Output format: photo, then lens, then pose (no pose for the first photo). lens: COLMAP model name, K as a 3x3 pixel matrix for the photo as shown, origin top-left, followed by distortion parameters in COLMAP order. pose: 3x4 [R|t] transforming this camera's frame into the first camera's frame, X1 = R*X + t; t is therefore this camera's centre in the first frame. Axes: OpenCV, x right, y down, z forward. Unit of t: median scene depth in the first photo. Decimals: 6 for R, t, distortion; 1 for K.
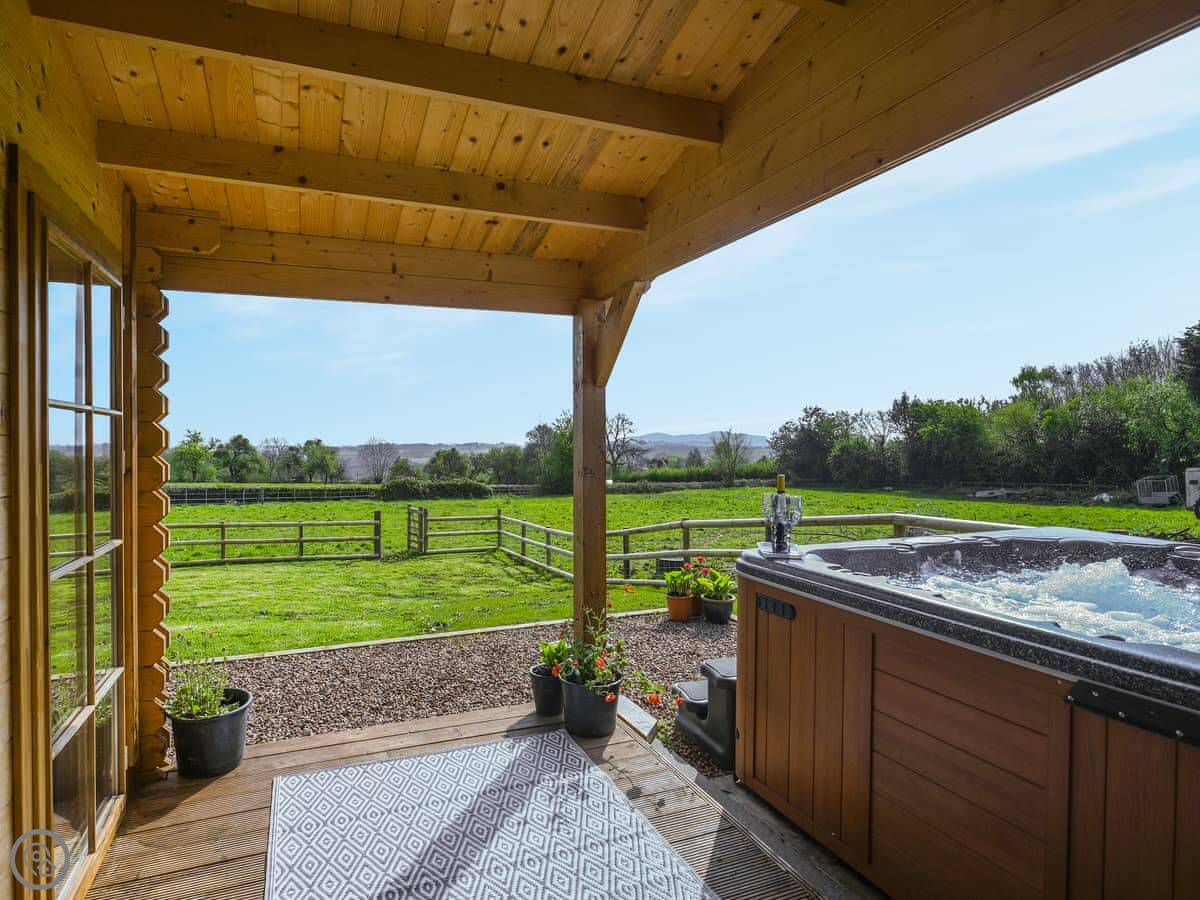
lens RADIAL K [[673.8, 0, 584.6], [0, 673.8, 453.4], [0, 0, 1]] dist [-0.000591, -0.000537]
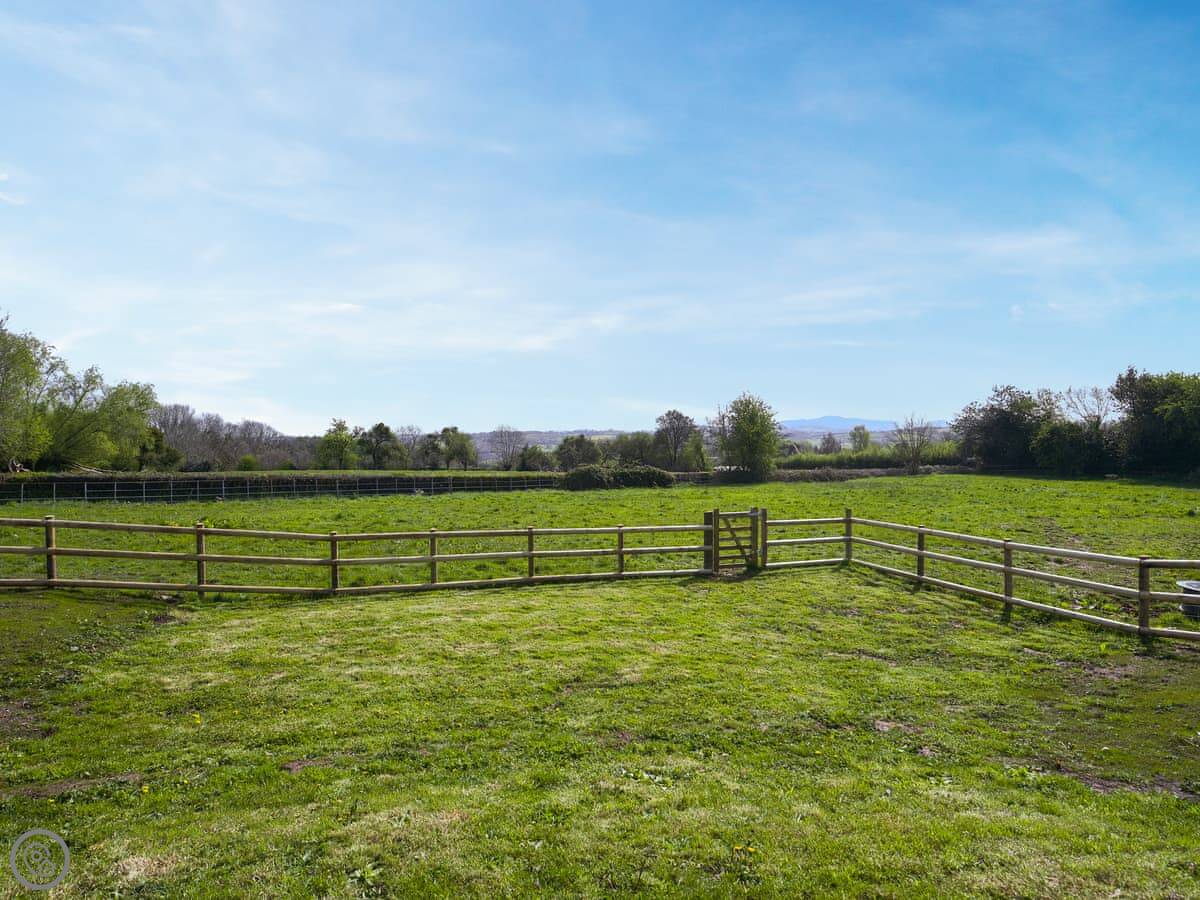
lens RADIAL K [[630.2, 0, 578.5], [0, 630.2, 458.2], [0, 0, 1]] dist [-0.005438, -0.001046]
pose [[0.993418, -0.003529, -0.114493, -0.128358], [0.006741, 0.999594, 0.027679, 0.001636], [0.114349, -0.028269, 0.993038, 0.099010]]
